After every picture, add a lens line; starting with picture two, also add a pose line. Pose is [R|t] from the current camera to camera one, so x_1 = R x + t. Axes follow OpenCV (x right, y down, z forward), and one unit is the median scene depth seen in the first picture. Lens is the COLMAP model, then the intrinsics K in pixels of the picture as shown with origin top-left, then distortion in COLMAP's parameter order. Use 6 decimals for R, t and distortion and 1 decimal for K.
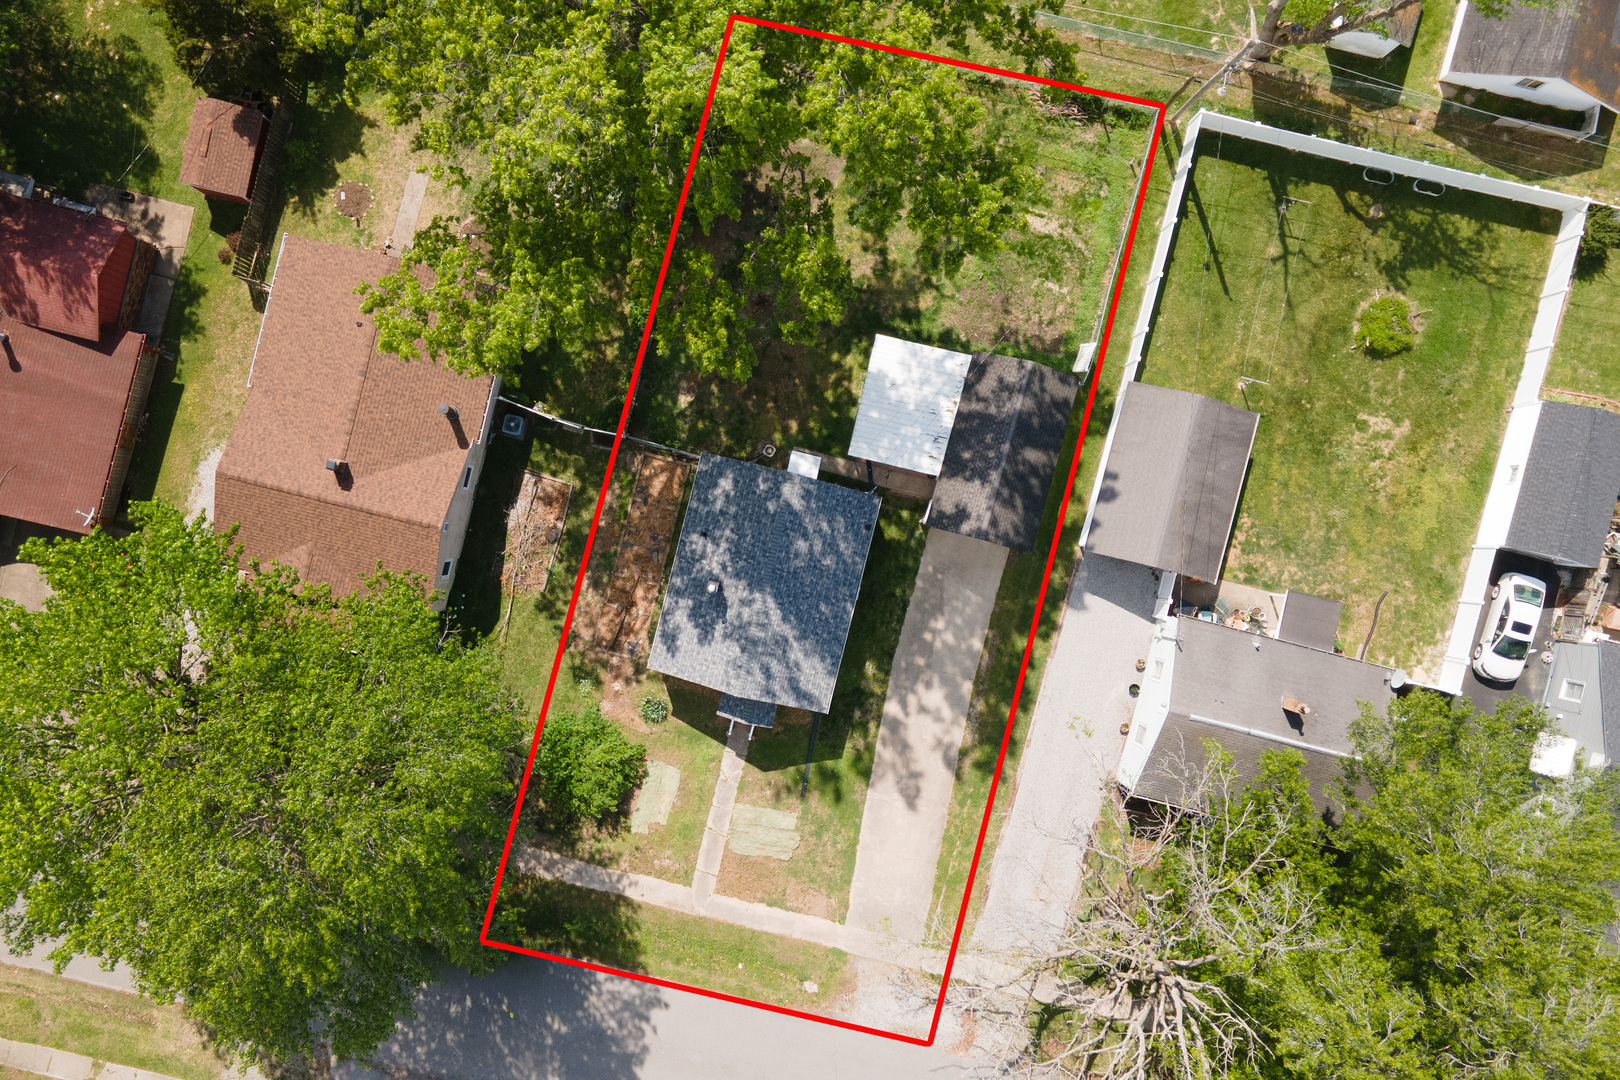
lens RADIAL K [[1365.7, 0, 713.3], [0, 1365.7, 536.7], [0, 0, 1]] dist [0.042084, -0.005443]
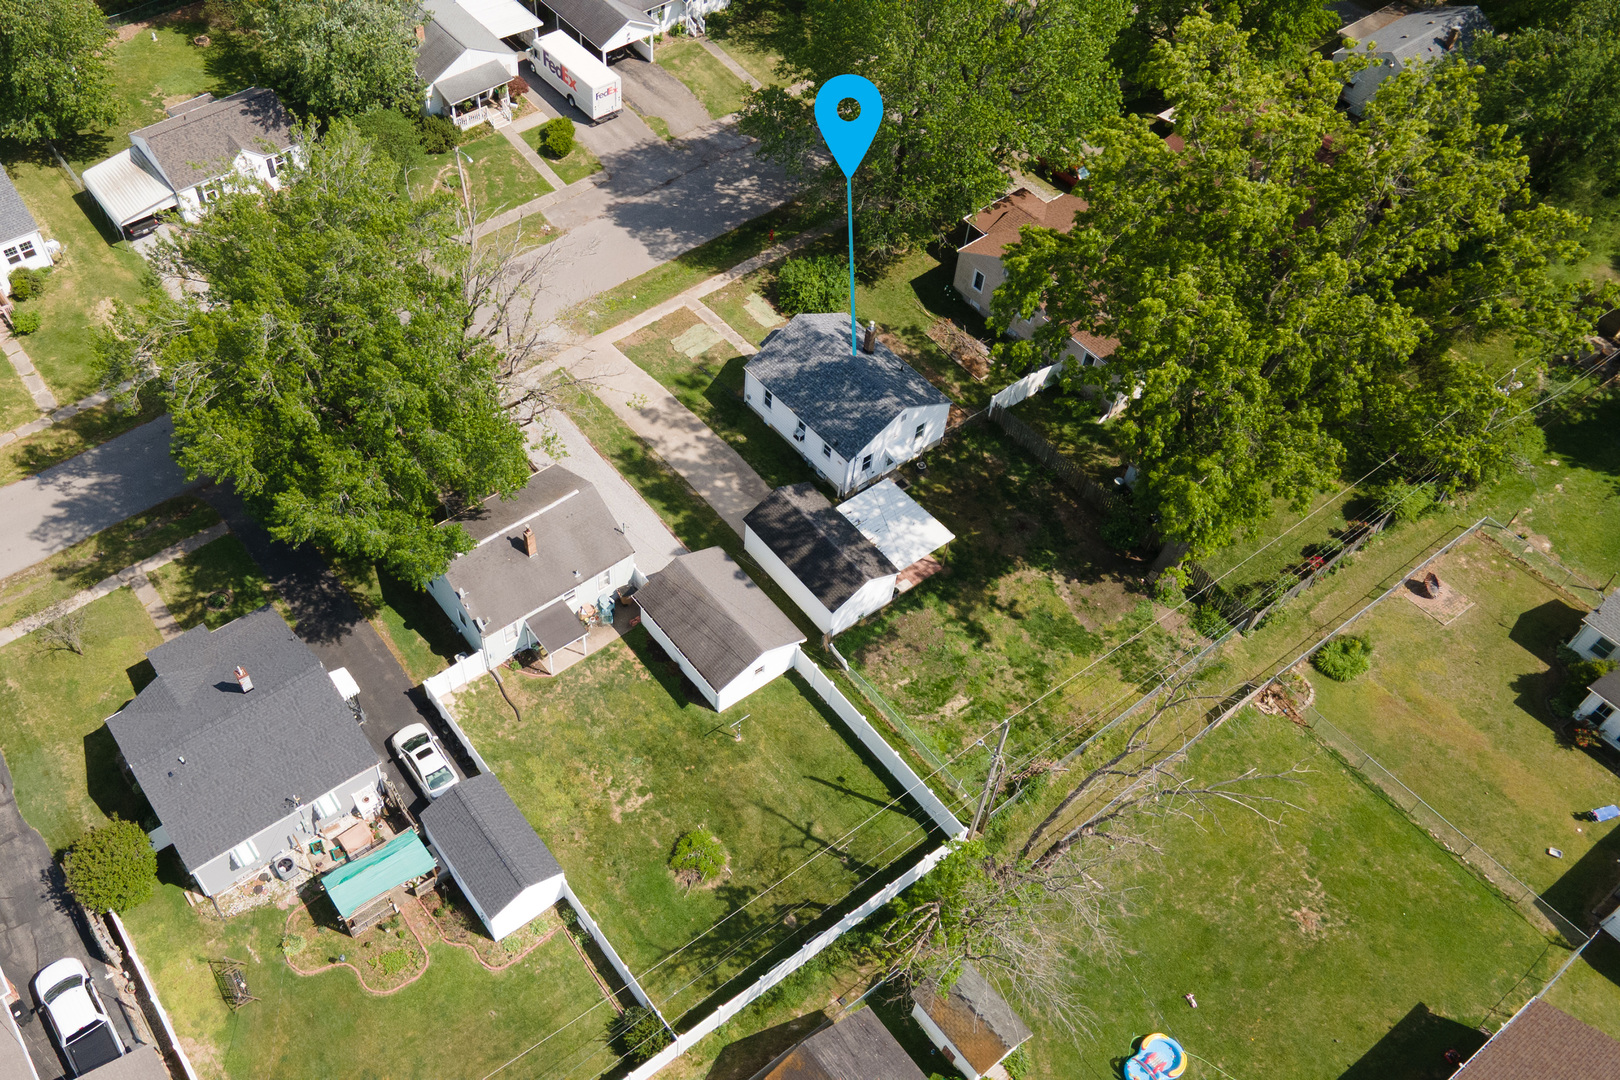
lens RADIAL K [[1365.7, 0, 713.3], [0, 1365.7, 536.7], [0, 0, 1]] dist [0.042084, -0.005443]
pose [[-0.625813, 0.618295, -0.475468, 0.823430], [-0.779949, -0.491295, 0.387696, -0.445483], [0.006116, 0.613466, 0.789698, 0.009549]]
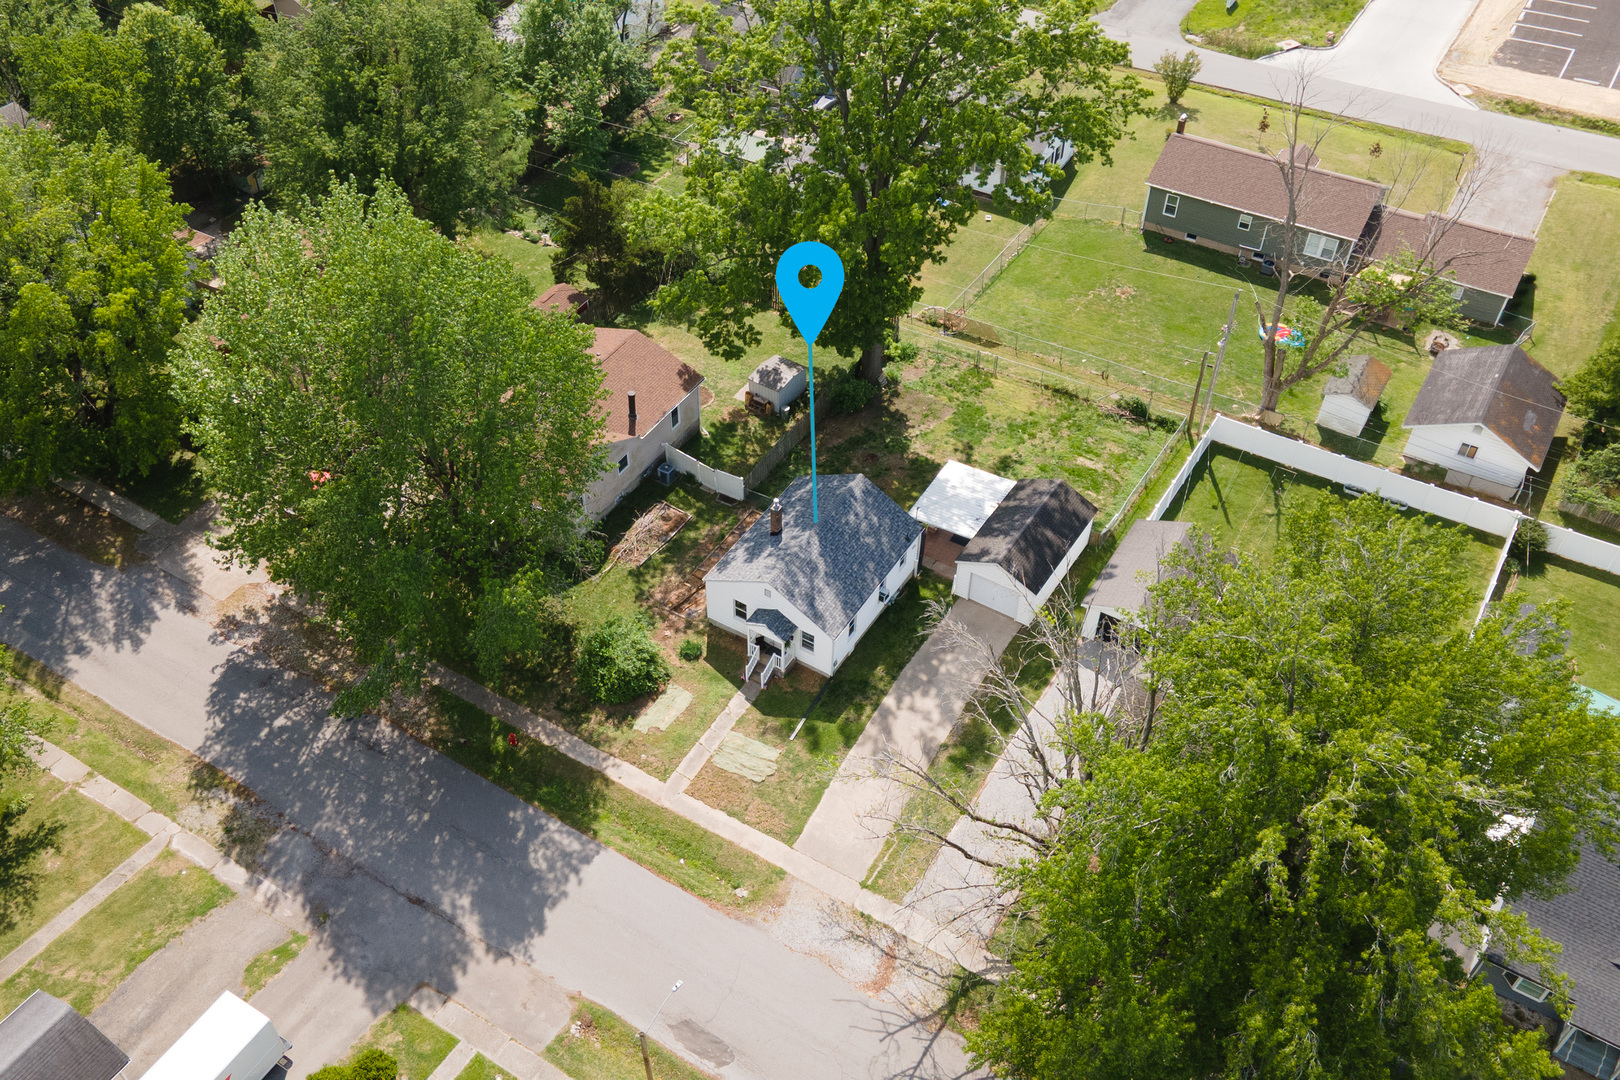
lens RADIAL K [[1365.7, 0, 713.3], [0, 1365.7, 536.7], [0, 0, 1]] dist [0.042084, -0.005443]
pose [[0.942110, 0.234574, -0.239590, 0.230682], [-0.335295, 0.664054, -0.668289, 0.832384], [0.002337, 0.709935, 0.704263, 0.115297]]
